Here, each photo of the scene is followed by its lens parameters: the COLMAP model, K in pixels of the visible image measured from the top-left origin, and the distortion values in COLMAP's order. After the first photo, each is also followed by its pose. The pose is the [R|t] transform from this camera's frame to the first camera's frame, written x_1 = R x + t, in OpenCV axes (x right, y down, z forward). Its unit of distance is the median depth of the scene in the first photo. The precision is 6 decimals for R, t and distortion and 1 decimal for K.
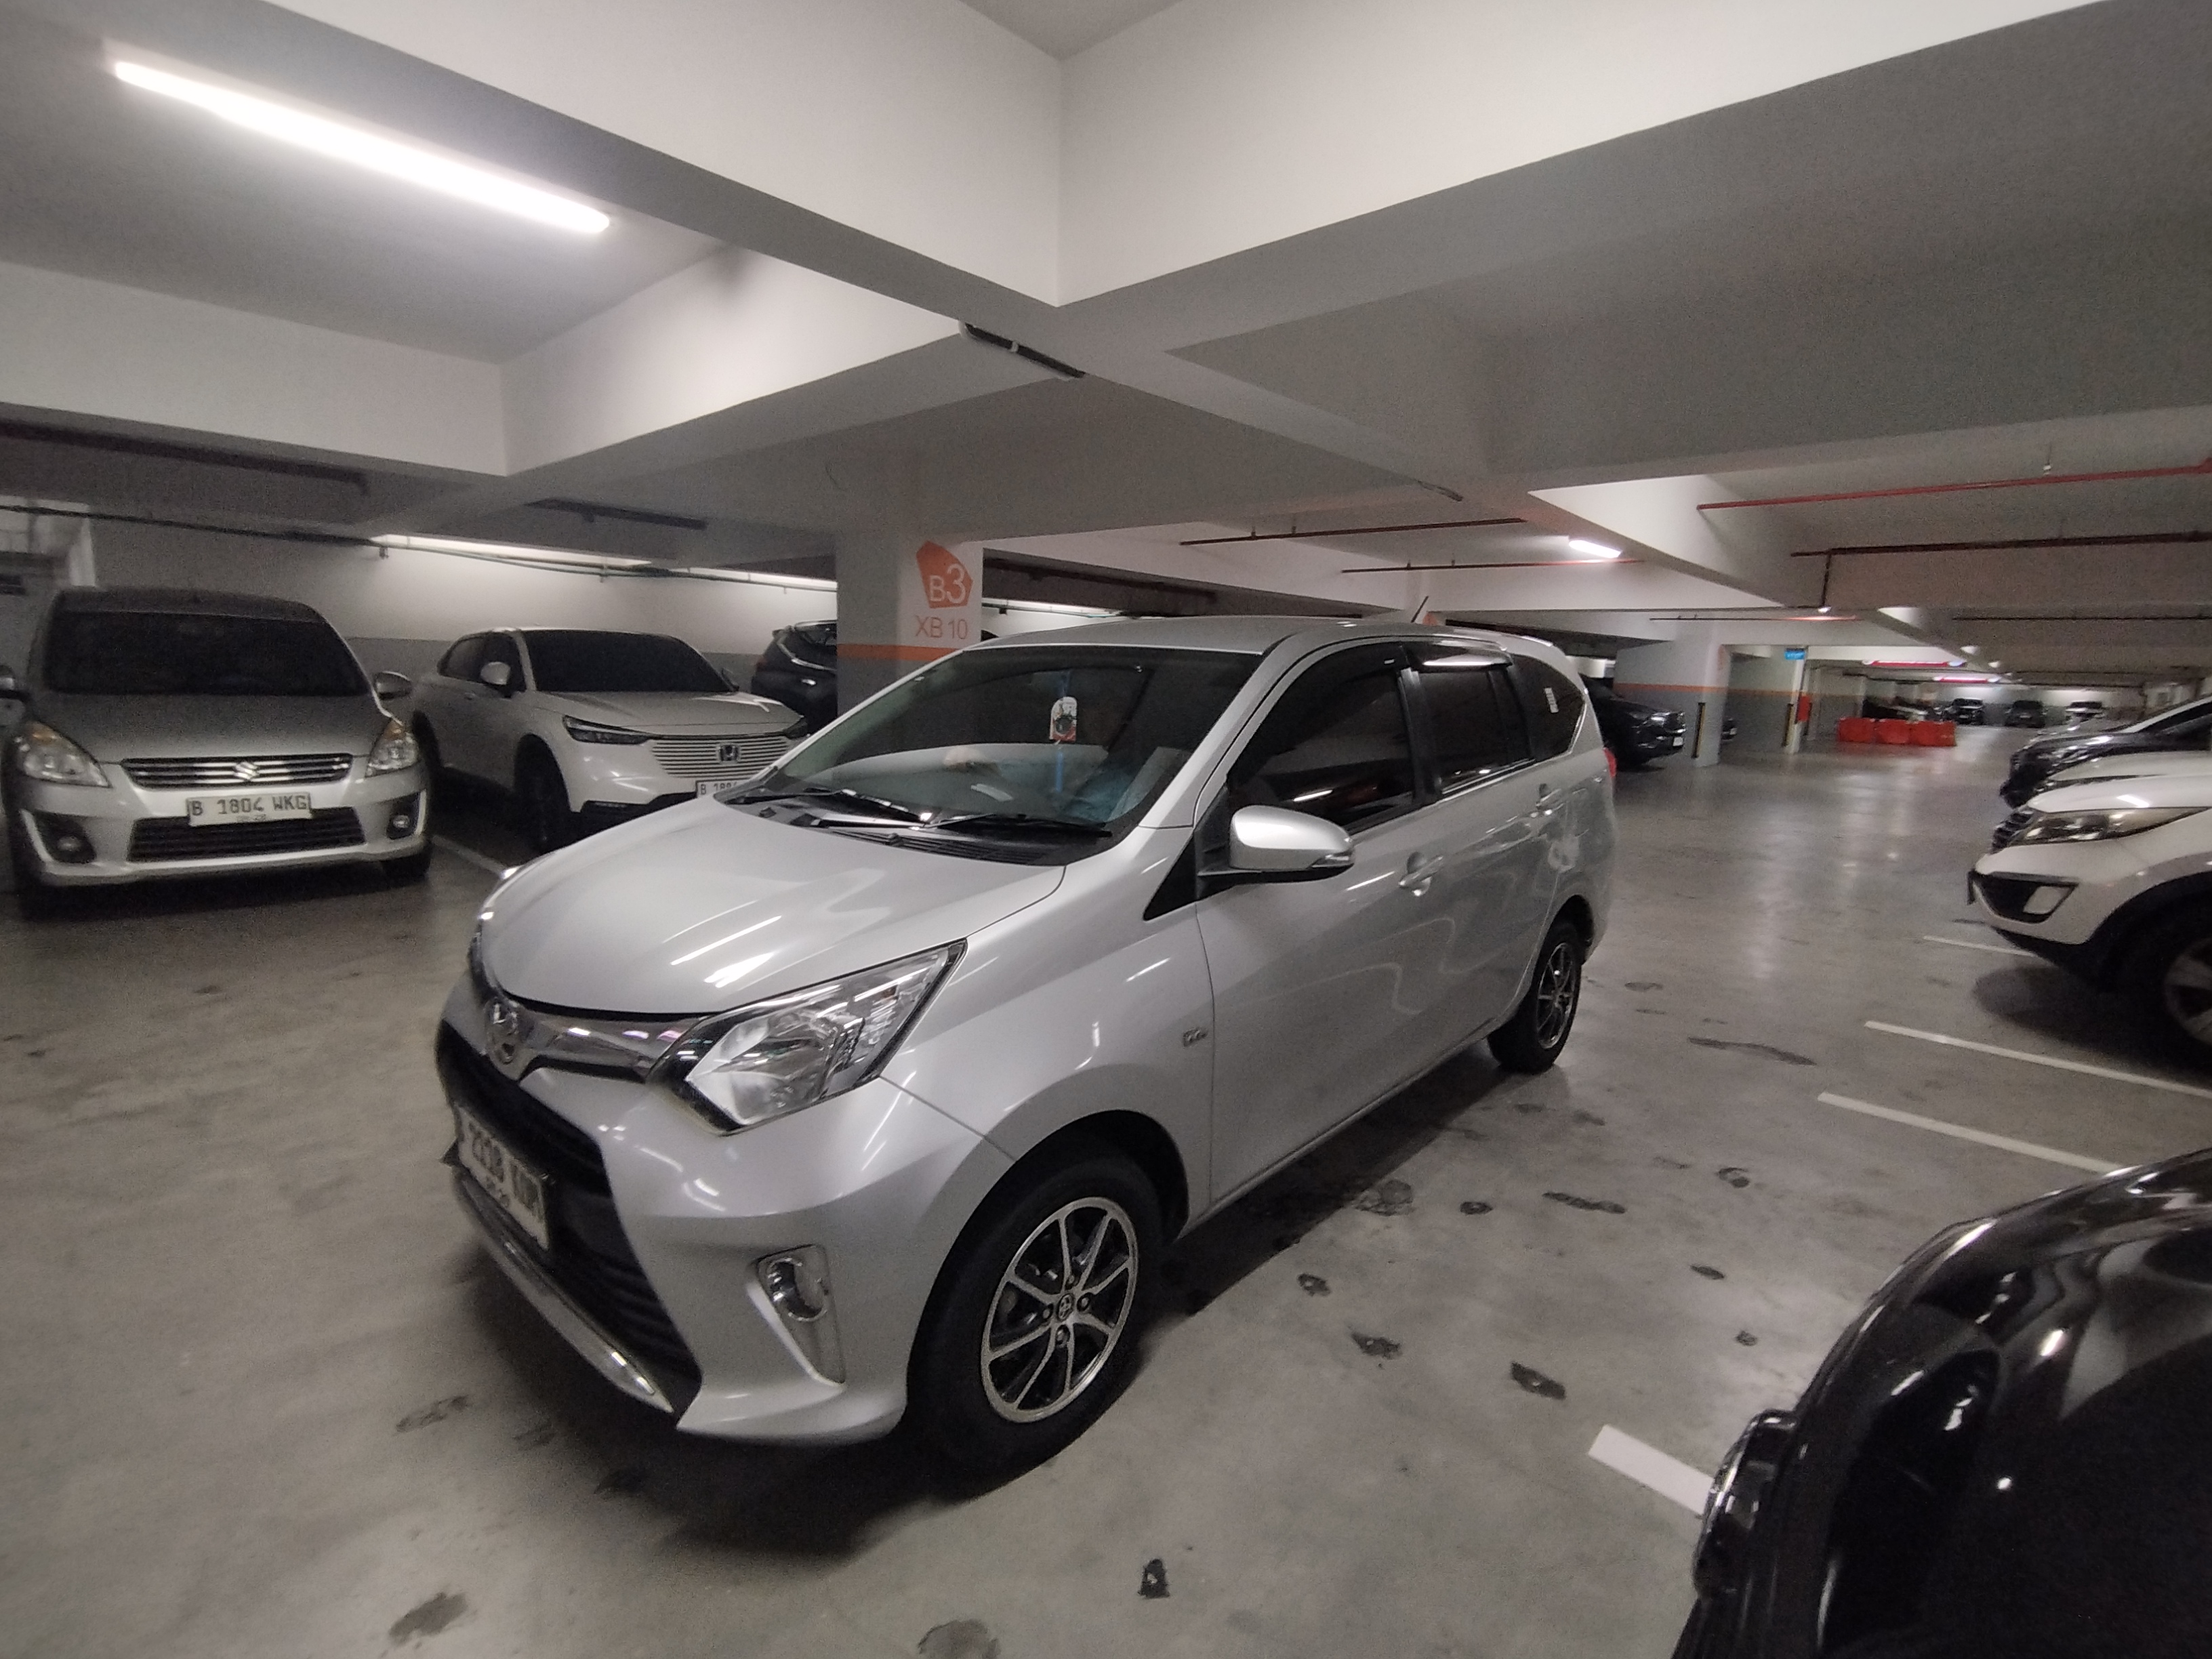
lens RADIAL K [[1008.3, 0, 1104.4], [0, 1008.3, 840.9], [0, 0, 1]] dist [-0.003423, -0.001606]
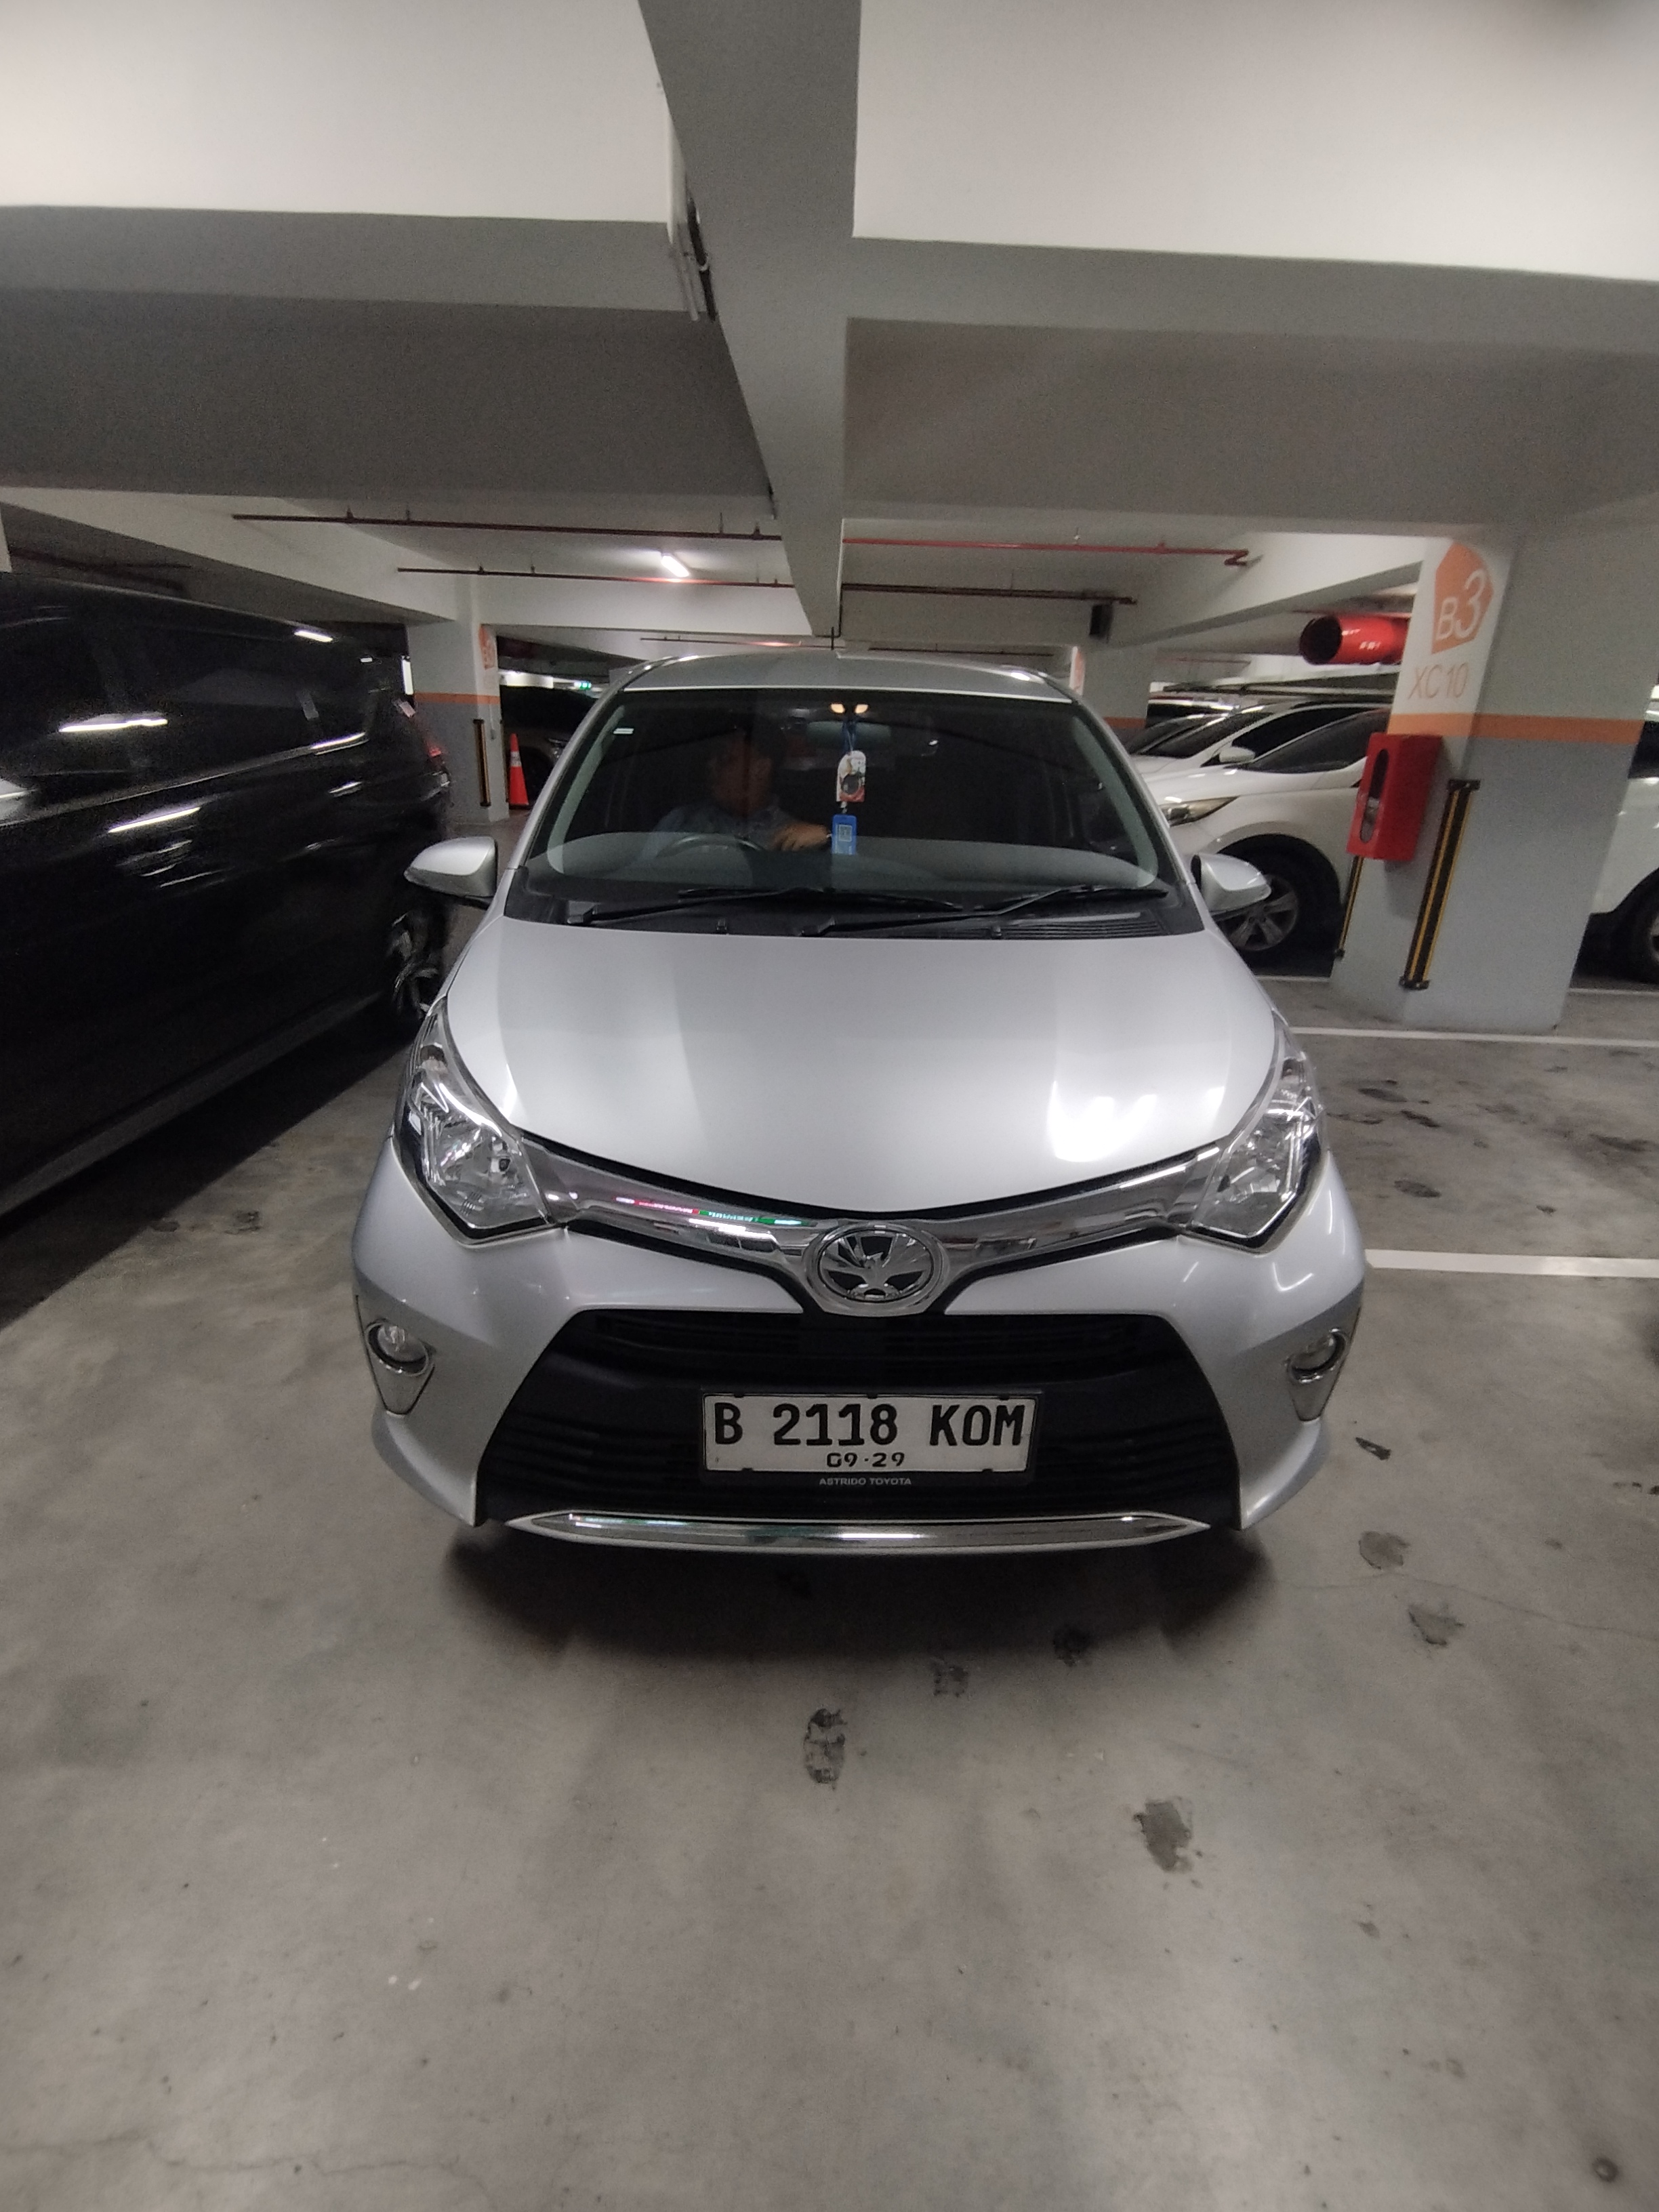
lens RADIAL K [[1008.3, 0, 828.2], [0, 1008.3, 1102.4], [0, 0, 1]] dist [-0.003423, -0.001606]
pose [[0.729090, -0.254913, 0.635175, -0.671485], [0.106741, 0.959046, 0.262368, -0.077590], [-0.676043, -0.123490, 0.726440, 0.315285]]
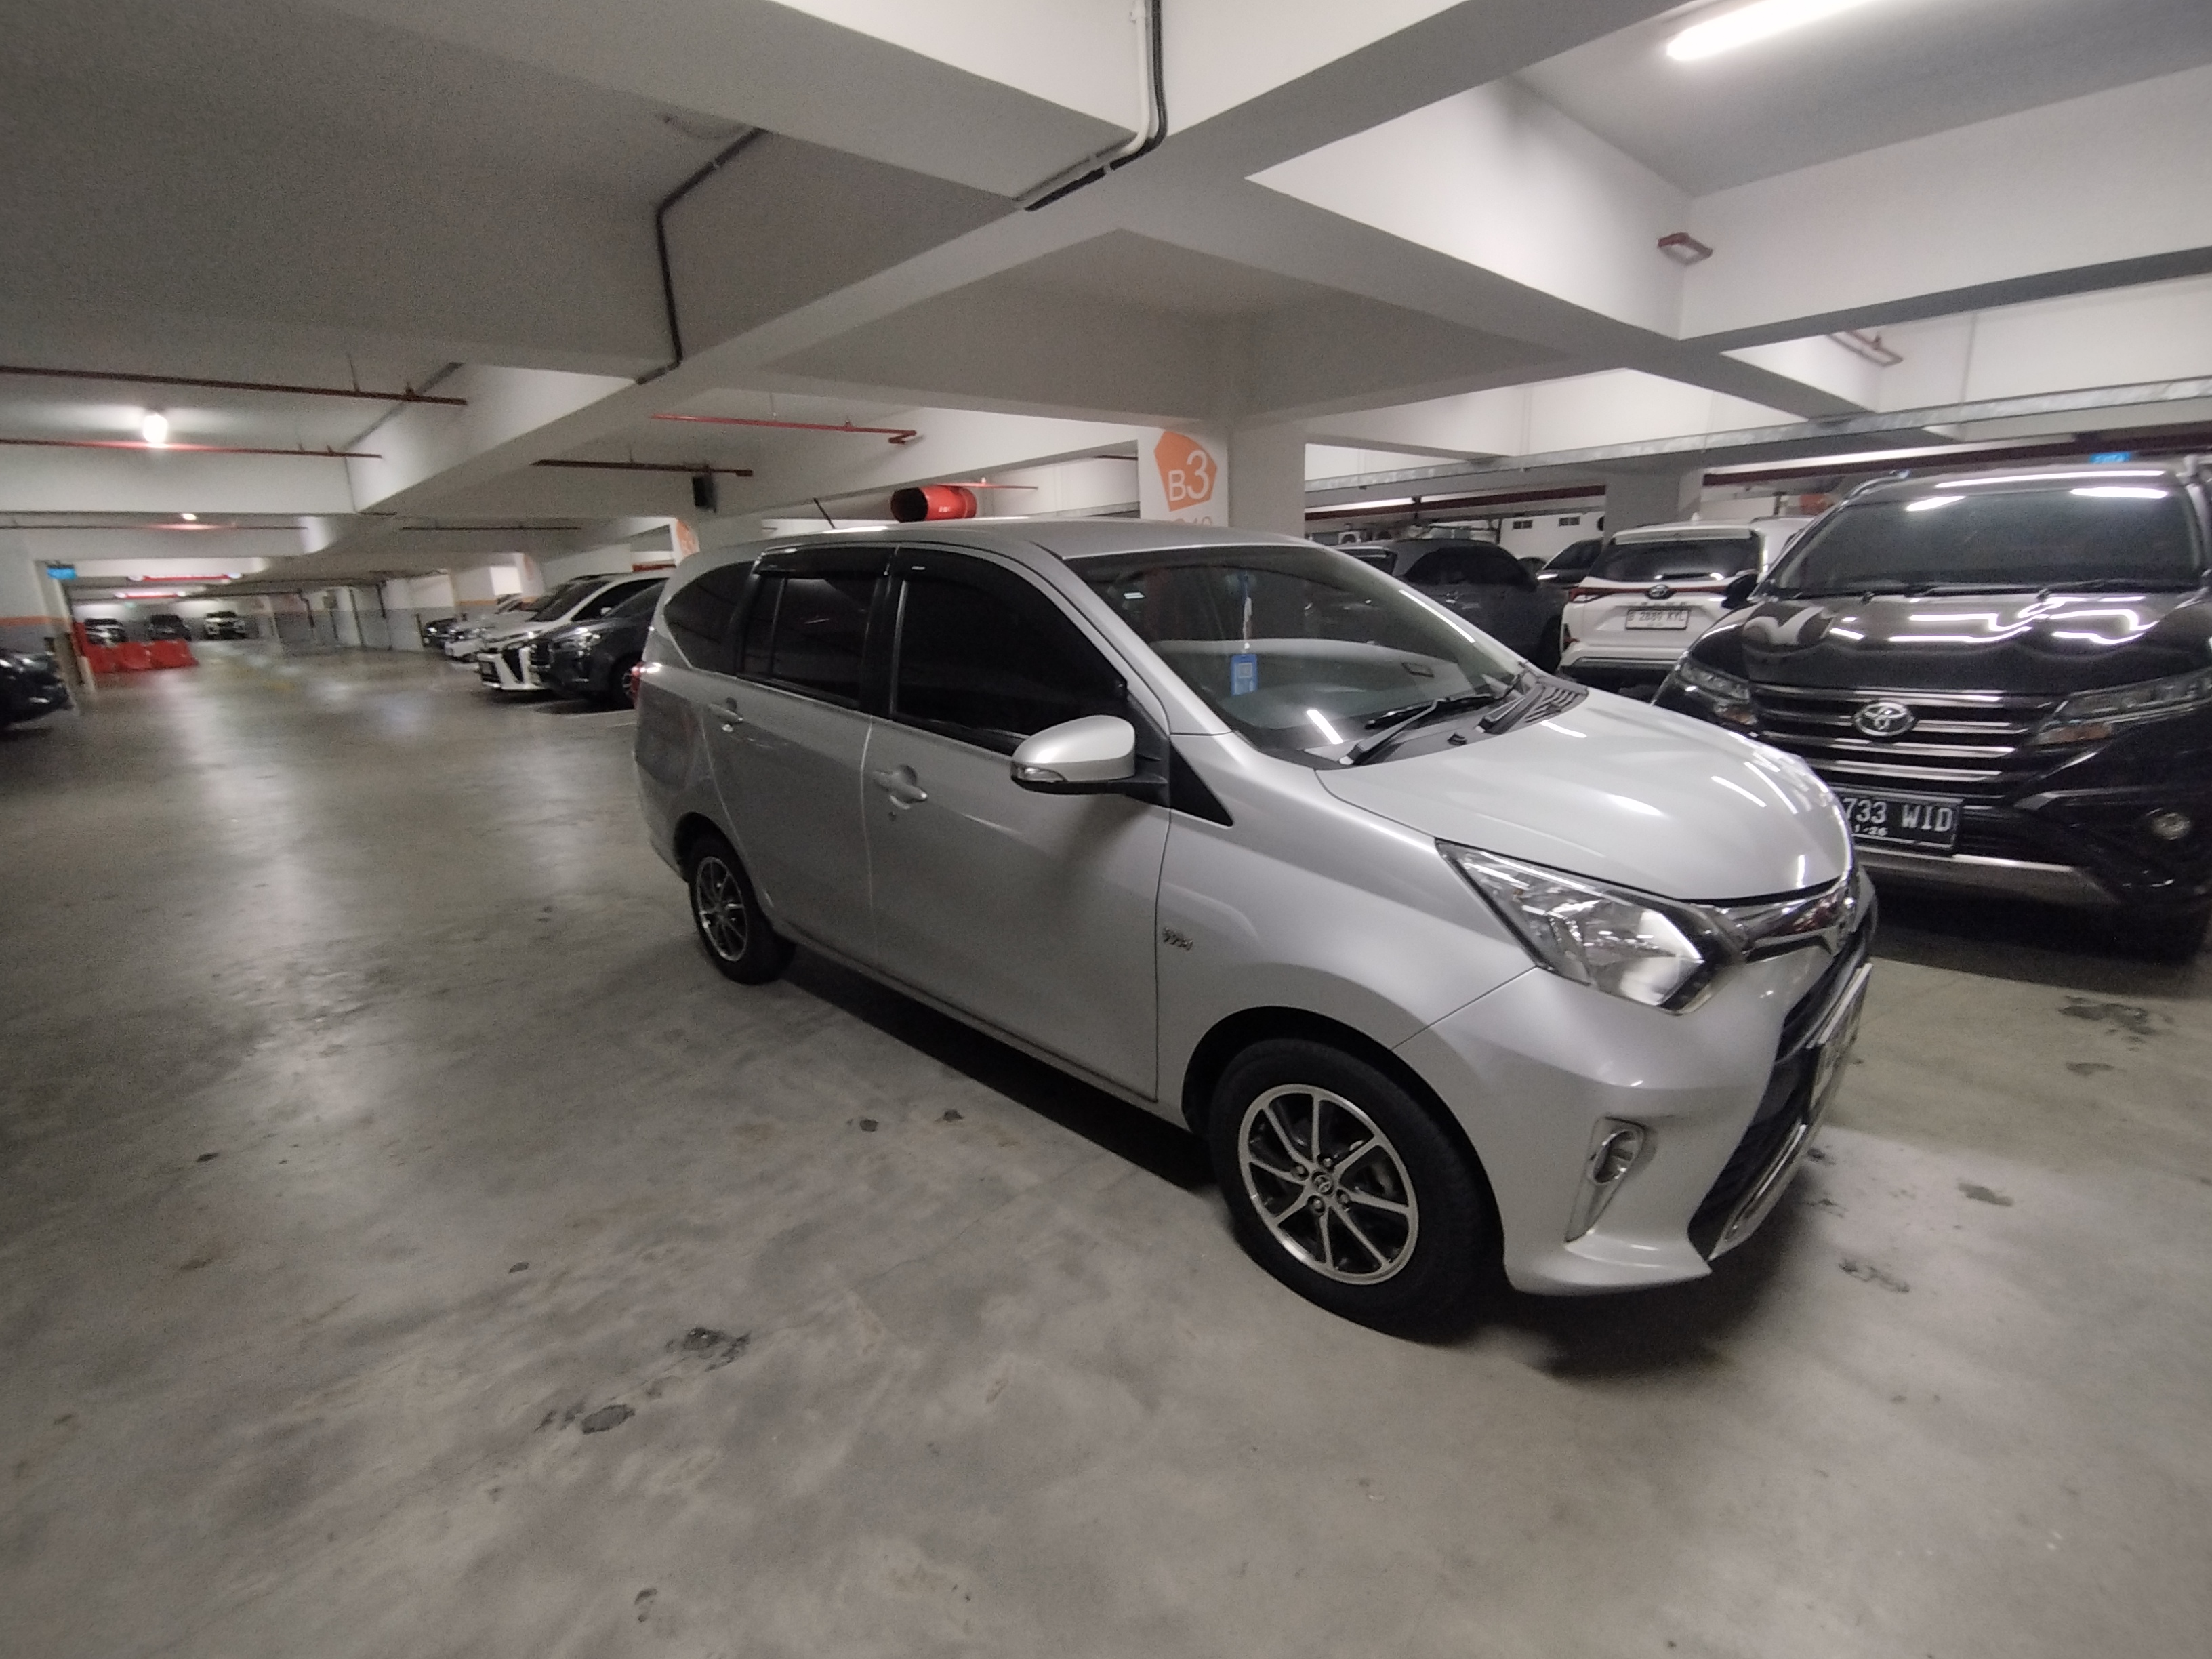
lens RADIAL K [[1008.3, 0, 1114.2], [0, 1008.3, 842.9], [0, 0, 1]] dist [-0.003423, -0.001606]
pose [[0.043272, -0.290029, 0.956039, -1.025811], [0.208702, 0.938447, 0.275246, -0.208282], [-0.977022, 0.187617, 0.101138, 1.030090]]
